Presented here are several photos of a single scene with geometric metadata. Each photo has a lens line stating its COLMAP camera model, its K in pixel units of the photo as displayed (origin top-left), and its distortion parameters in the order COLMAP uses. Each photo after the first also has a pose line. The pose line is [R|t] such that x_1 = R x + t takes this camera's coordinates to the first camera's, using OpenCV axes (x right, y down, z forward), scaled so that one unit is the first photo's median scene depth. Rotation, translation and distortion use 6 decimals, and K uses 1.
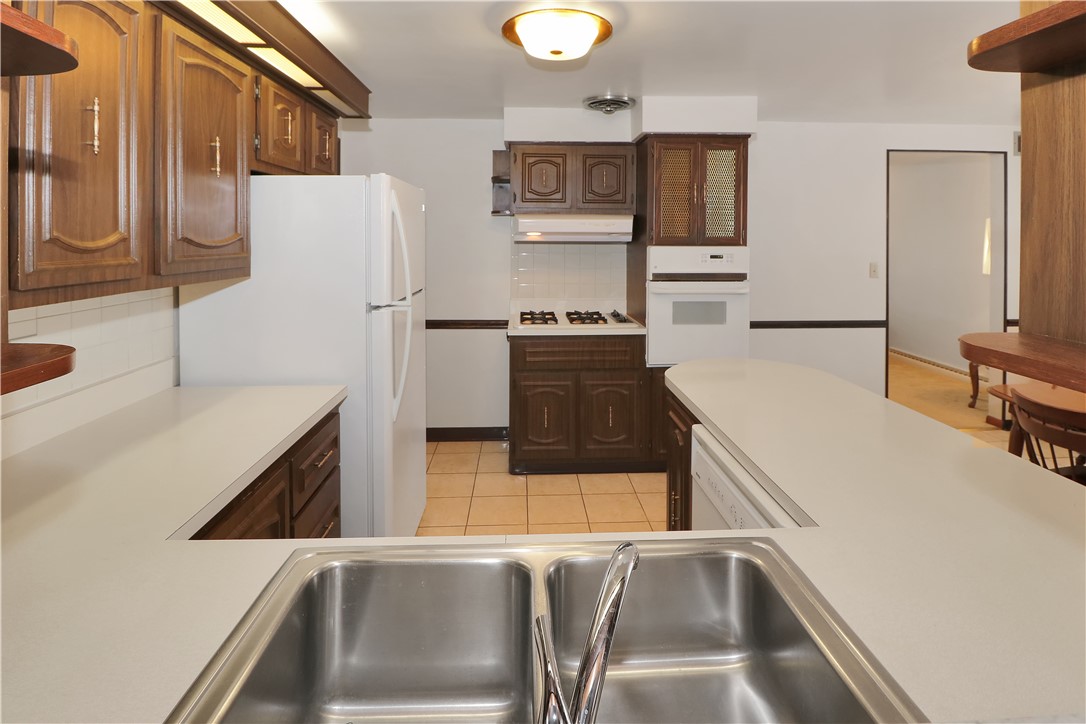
lens RADIAL K [[525.1, 0, 543.0], [0, 525.1, 362.0], [0, 0, 1]] dist [-0.000263, -0.000011]
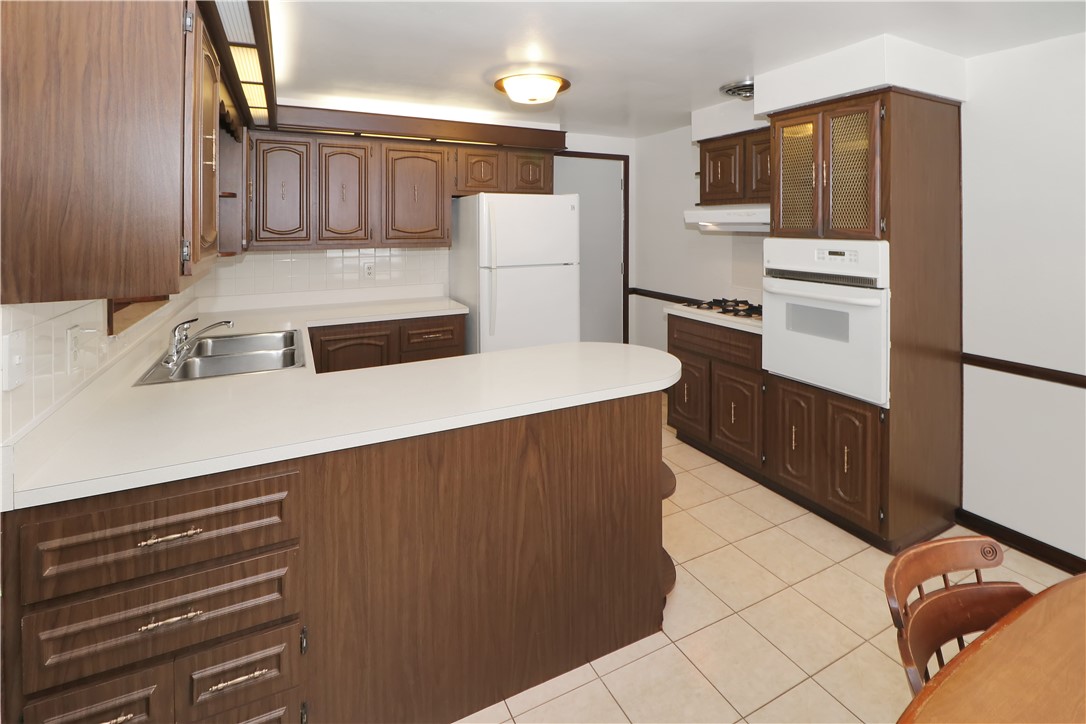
lens RADIAL K [[483.7, 0, 543.0], [0, 483.7, 362.0], [0, 0, 1]] dist [0.000256, 0.000020]
pose [[0.412637, 0.248605, -0.876314, 0.811464], [-0.212043, 0.961823, 0.173017, -0.074105], [0.885872, 0.114423, 0.449599, 0.294668]]
